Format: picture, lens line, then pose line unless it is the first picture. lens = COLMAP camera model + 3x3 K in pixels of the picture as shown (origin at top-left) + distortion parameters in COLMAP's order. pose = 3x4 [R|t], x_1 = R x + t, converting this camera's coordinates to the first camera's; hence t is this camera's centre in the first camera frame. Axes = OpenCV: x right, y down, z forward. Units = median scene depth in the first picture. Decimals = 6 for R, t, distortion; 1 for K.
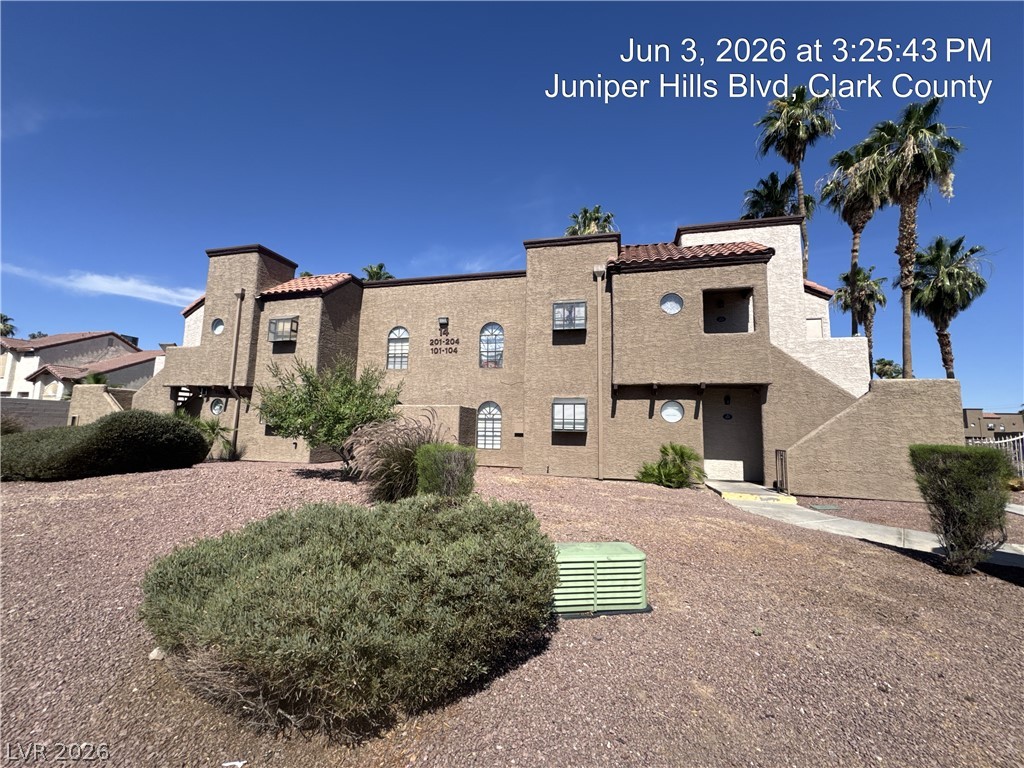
lens RADIAL K [[408.0, 0, 515.1], [0, 408.0, 381.2], [0, 0, 1]] dist [-0.005421, 0.000682]
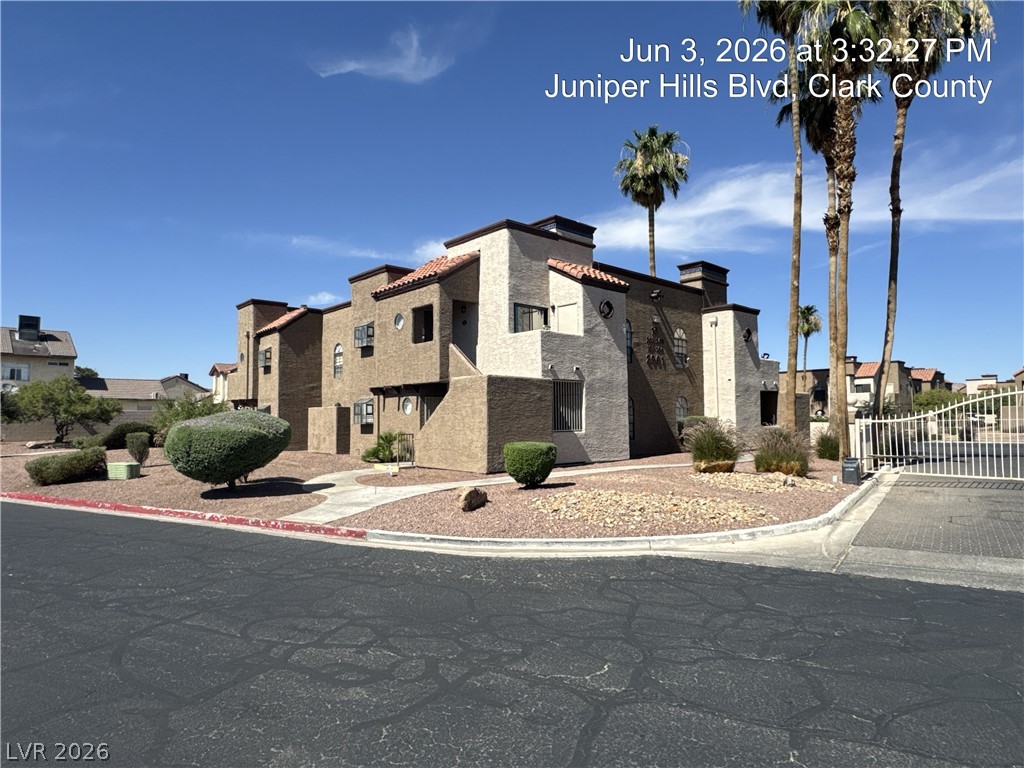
lens RADIAL K [[639.5, 0, 509.6], [0, 639.5, 384.6], [0, 0, 1]] dist [0.001313, 0.007101]
pose [[0.821023, -0.061974, -0.567522, 1.370669], [0.091822, 0.995483, 0.024129, -0.009109], [0.563463, -0.071922, 0.823005, -0.354926]]
